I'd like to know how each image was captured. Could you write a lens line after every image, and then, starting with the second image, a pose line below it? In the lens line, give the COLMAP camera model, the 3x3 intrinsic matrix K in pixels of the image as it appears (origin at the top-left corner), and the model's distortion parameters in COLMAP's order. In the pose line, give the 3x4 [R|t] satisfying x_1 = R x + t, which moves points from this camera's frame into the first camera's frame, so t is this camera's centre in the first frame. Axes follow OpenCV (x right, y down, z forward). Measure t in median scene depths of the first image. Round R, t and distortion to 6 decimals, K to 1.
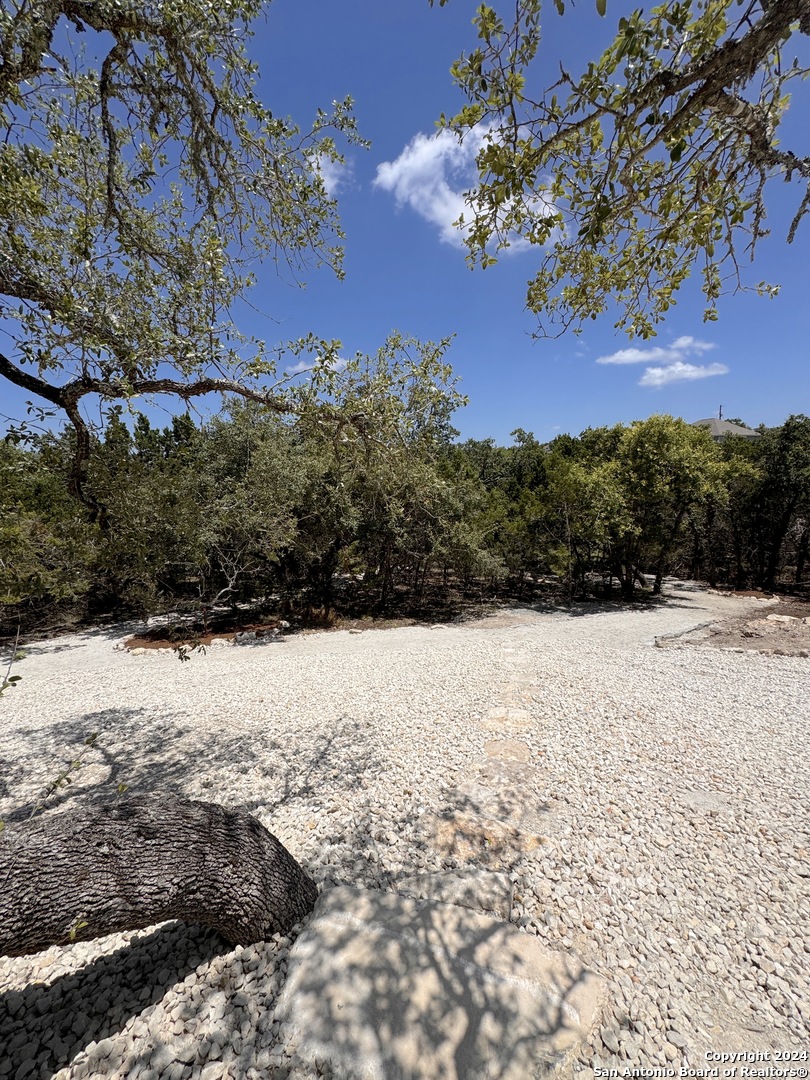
lens RADIAL K [[446.5, 0, 413.6], [0, 446.5, 539.7], [0, 0, 1]] dist [0.027309, -0.000168]
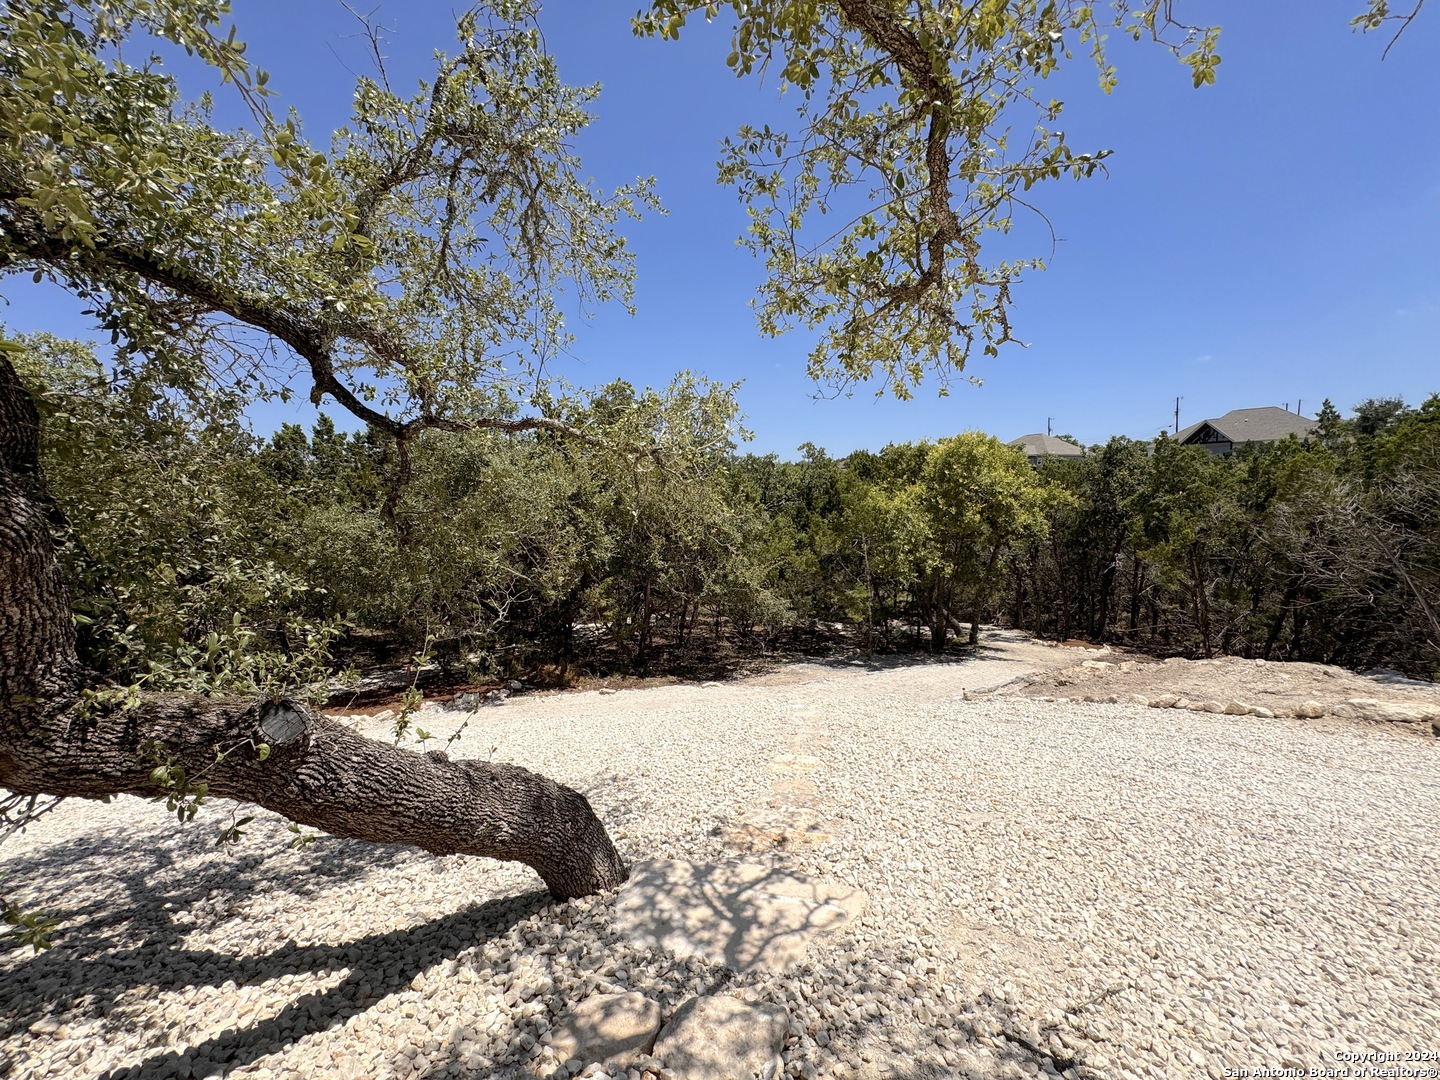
lens RADIAL K [[595.4, 0, 729.8], [0, 595.4, 538.1], [0, 0, 1]] dist [0.027309, -0.000168]
pose [[0.995178, 0.008573, 0.097709, -0.014465], [-0.001411, 0.997321, -0.073131, 0.007717], [-0.098074, 0.072640, 0.992525, -0.071877]]
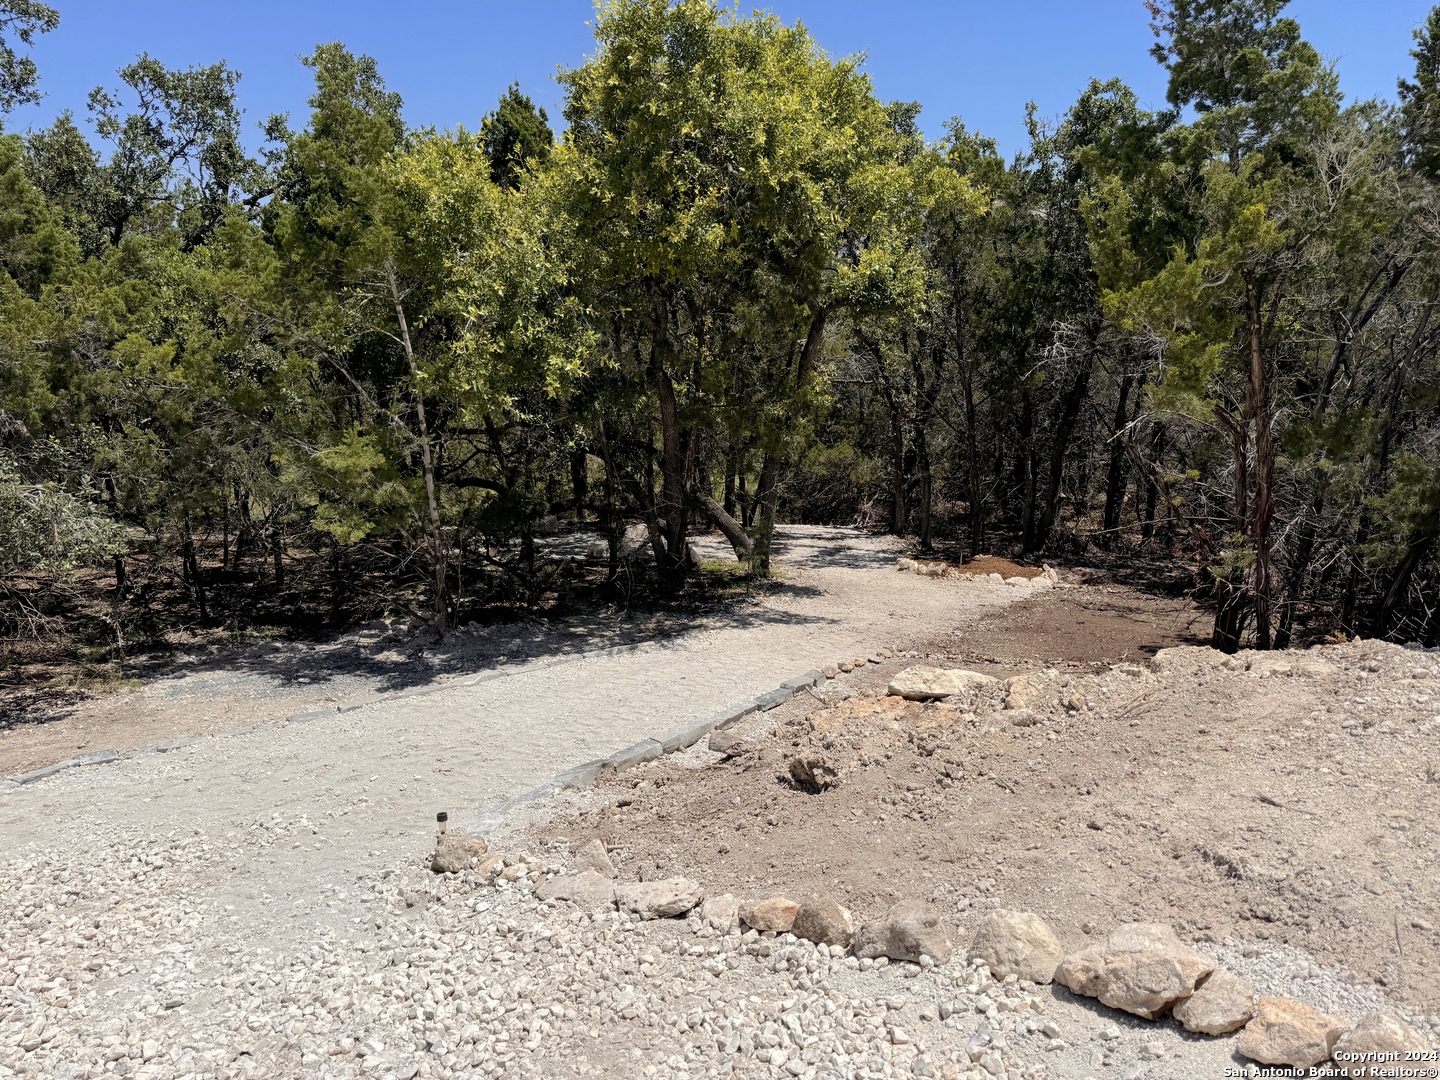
lens RADIAL K [[999.5, 0, 720.6], [0, 999.5, 539.6], [0, 0, 1]] dist [0.058267, -0.001987]
pose [[0.954732, -0.038882, 0.294916, 0.354015], [0.014623, 0.996357, 0.084023, 0.030438], [-0.297108, -0.075907, 0.951822, 0.346991]]
